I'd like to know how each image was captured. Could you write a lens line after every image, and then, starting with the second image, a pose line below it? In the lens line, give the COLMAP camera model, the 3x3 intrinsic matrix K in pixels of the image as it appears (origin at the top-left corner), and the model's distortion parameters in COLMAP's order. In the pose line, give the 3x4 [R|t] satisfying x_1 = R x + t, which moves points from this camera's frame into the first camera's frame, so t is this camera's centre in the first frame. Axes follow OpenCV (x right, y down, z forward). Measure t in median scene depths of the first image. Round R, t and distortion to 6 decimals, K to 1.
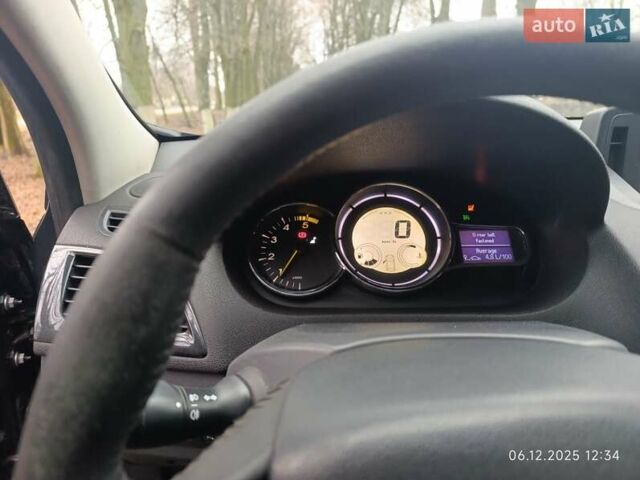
lens RADIAL K [[432.5, 0, 323.4], [0, 432.5, 244.1], [0, 0, 1]] dist [0.044195, -0.042614]
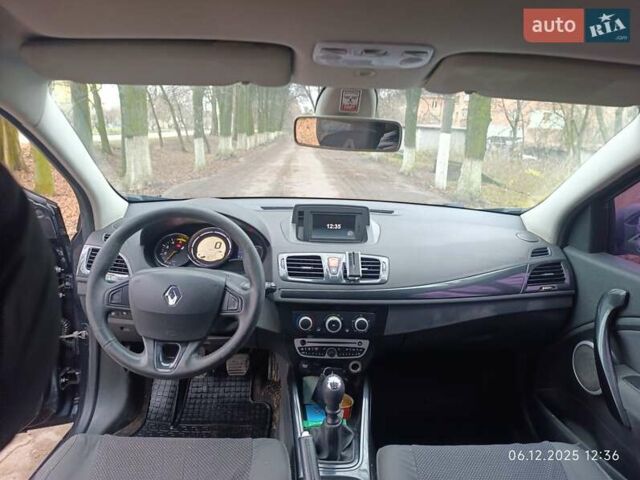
lens RADIAL K [[432.5, 0, 316.9], [0, 432.5, 235.0], [0, 0, 1]] dist [0.044195, -0.042614]
pose [[0.998934, 0.045358, 0.008521, 0.728708], [-0.044536, 0.995812, -0.079845, 0.083120], [-0.012107, 0.079380, 0.996771, -1.560808]]
